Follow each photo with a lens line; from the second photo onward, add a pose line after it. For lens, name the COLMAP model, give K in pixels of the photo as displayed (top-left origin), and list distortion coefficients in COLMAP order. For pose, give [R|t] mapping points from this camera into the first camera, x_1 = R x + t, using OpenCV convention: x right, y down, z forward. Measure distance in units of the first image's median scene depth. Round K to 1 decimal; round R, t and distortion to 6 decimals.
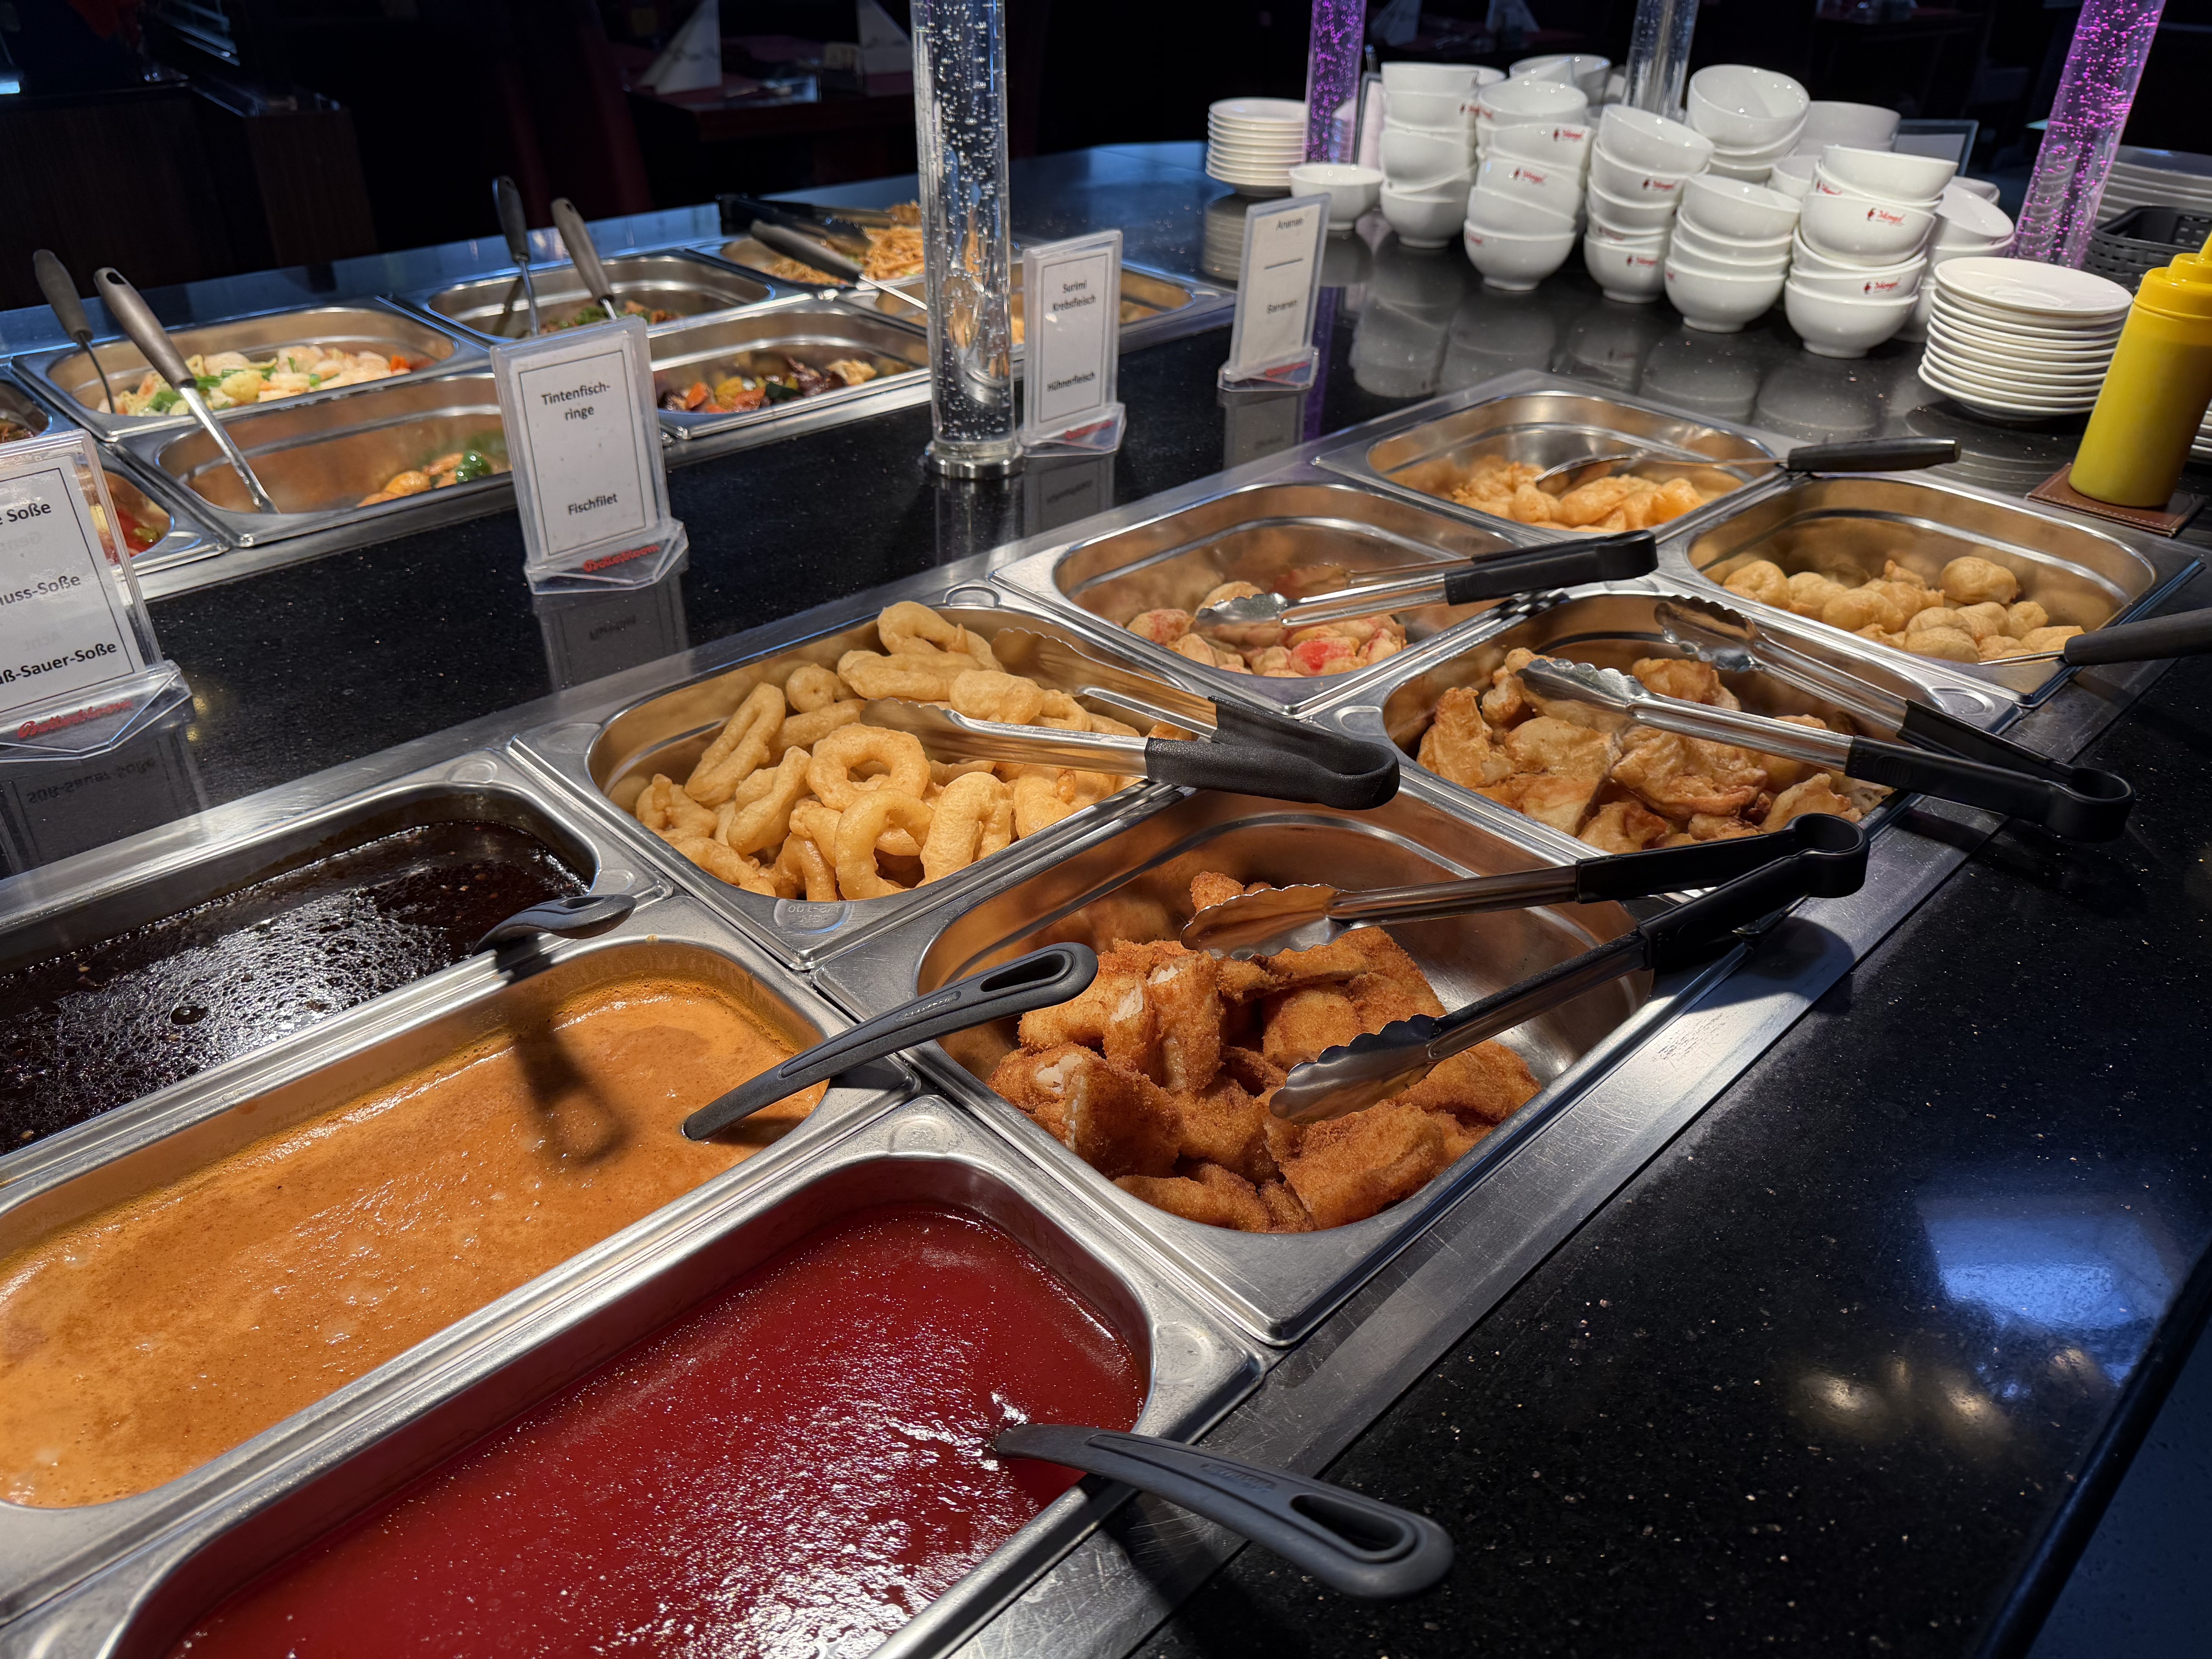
lens RADIAL K [[1536.8, 0, 1106.0], [0, 1536.8, 829.5], [0, 0, 1]] dist [-0.007294, -0.025141]
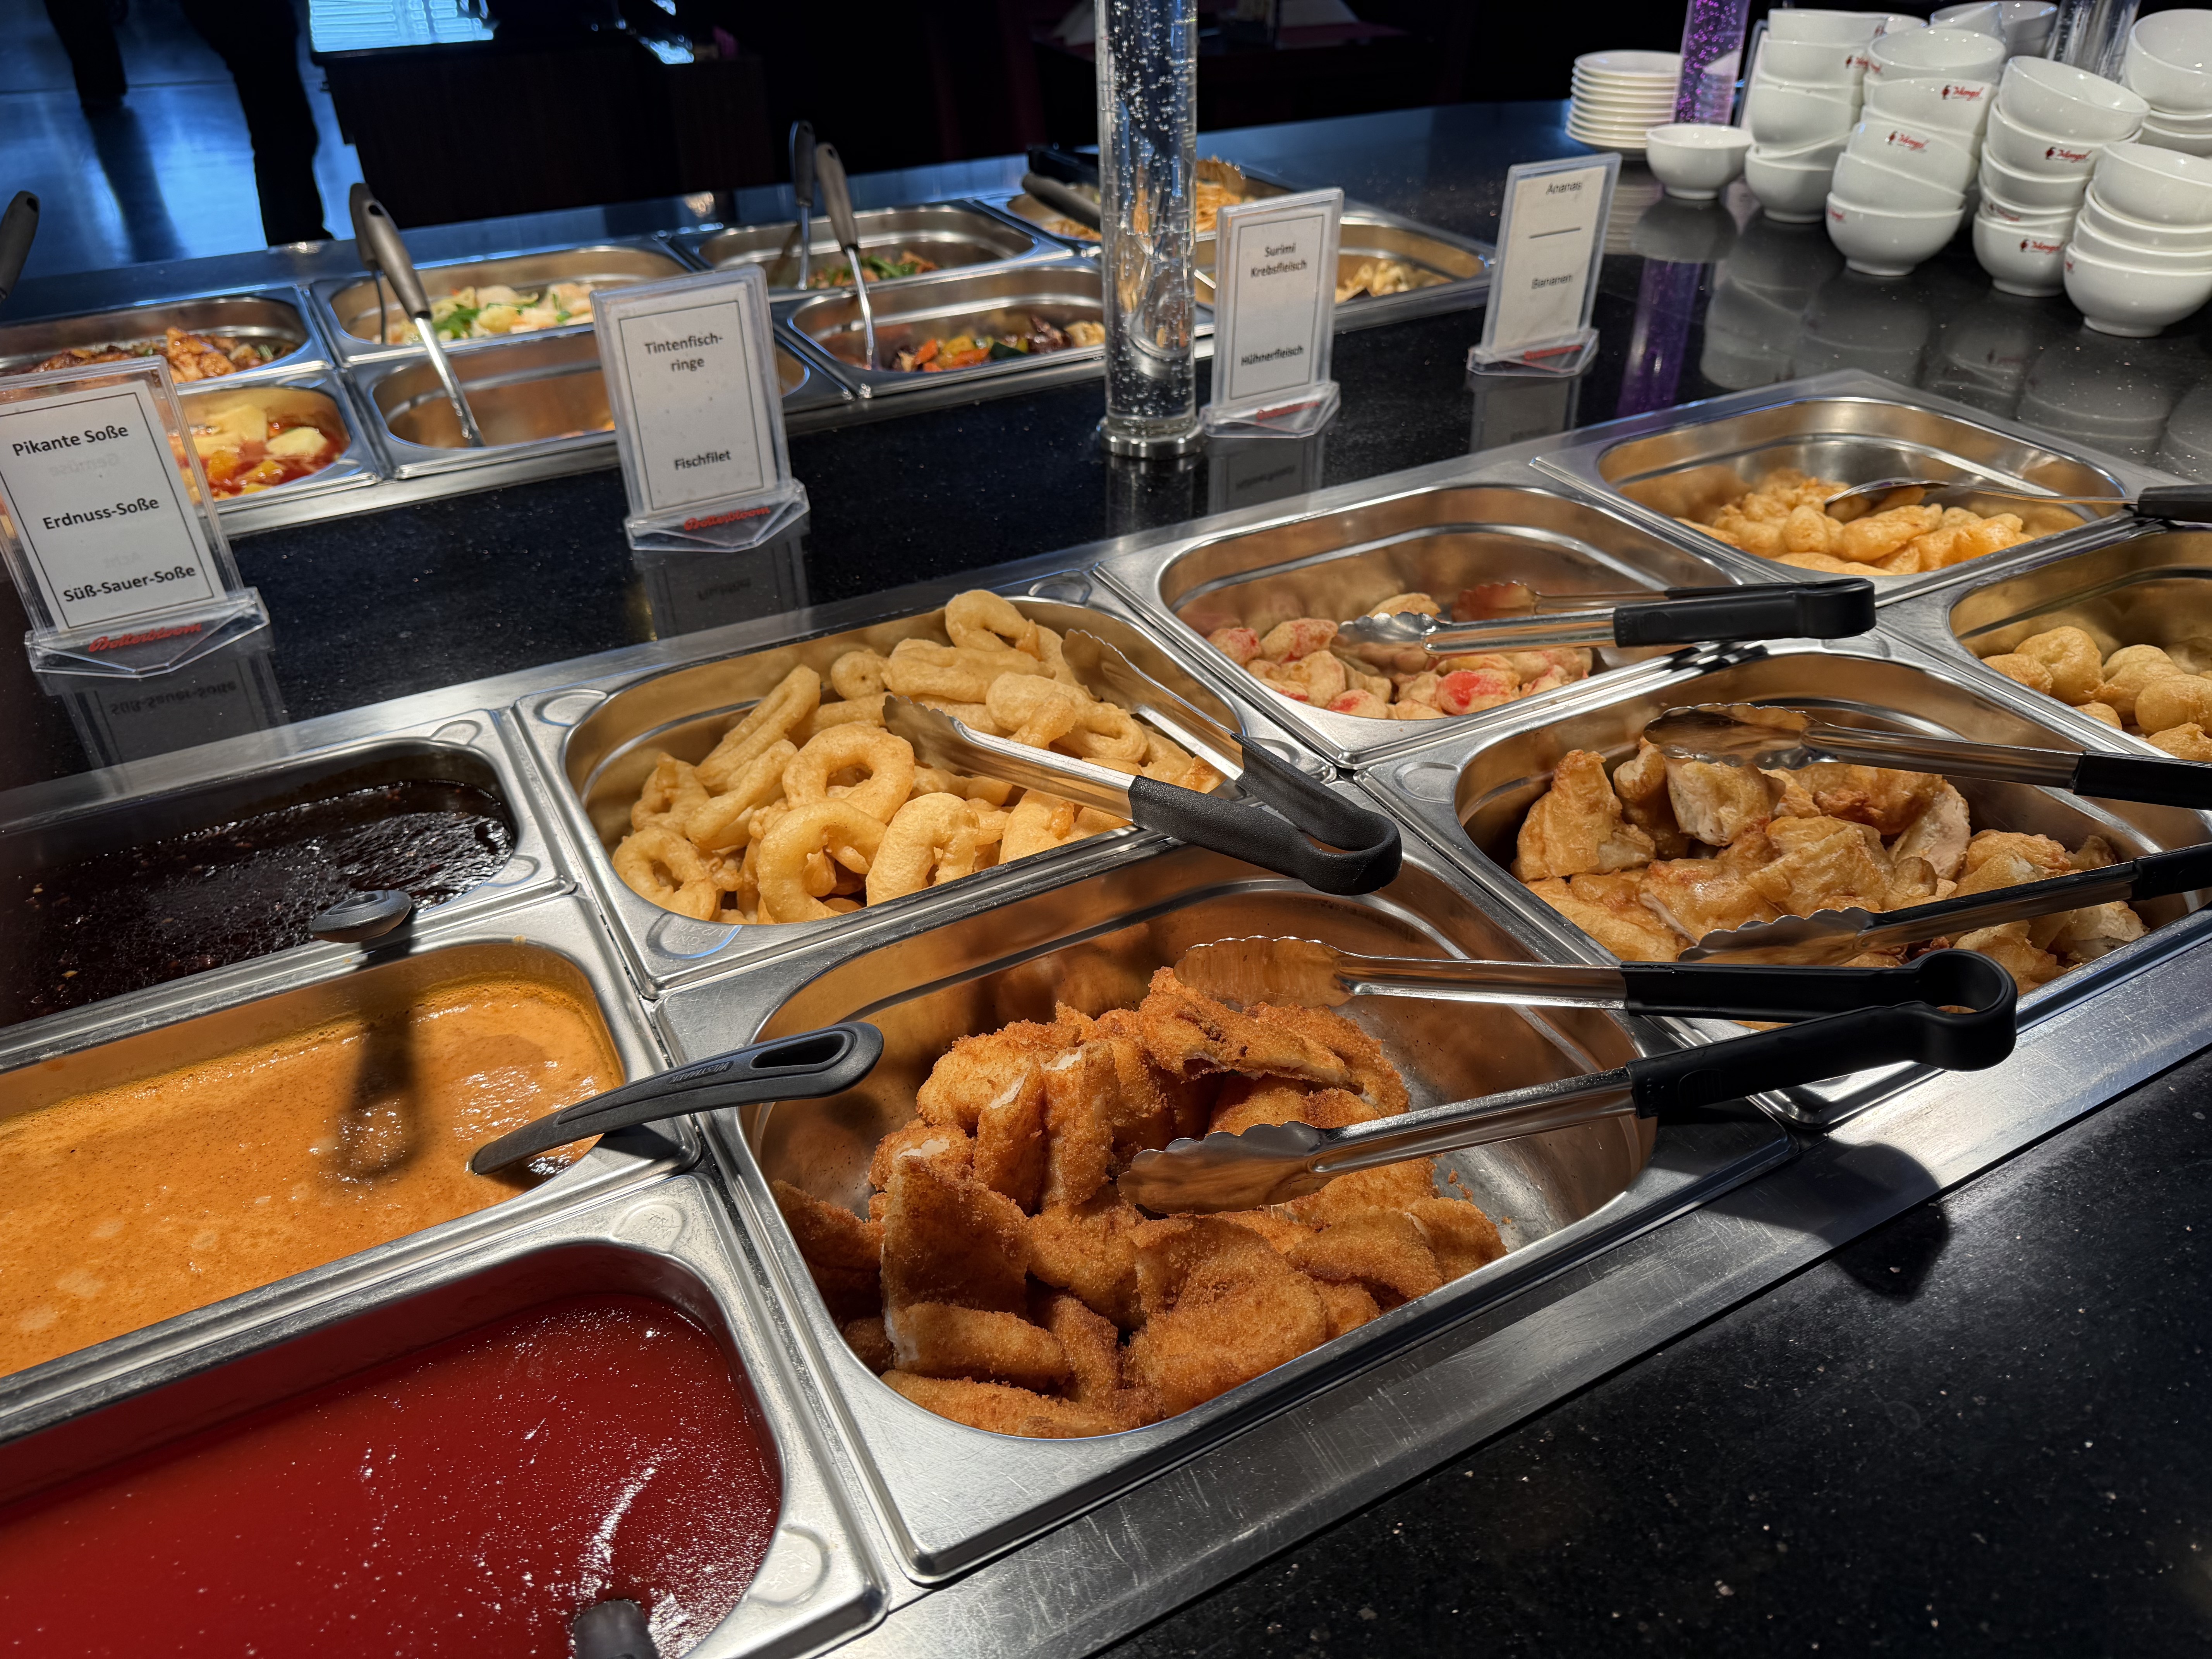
lens RADIAL K [[1550.8, 0, 1106.0], [0, 1550.8, 829.5], [0, 0, 1]] dist [-0.007567, -0.016463]
pose [[0.964335, 0.120899, -0.235458, 0.132865], [-0.116583, 0.992658, 0.032216, -0.034189], [0.237625, -0.003616, 0.971350, 0.092302]]
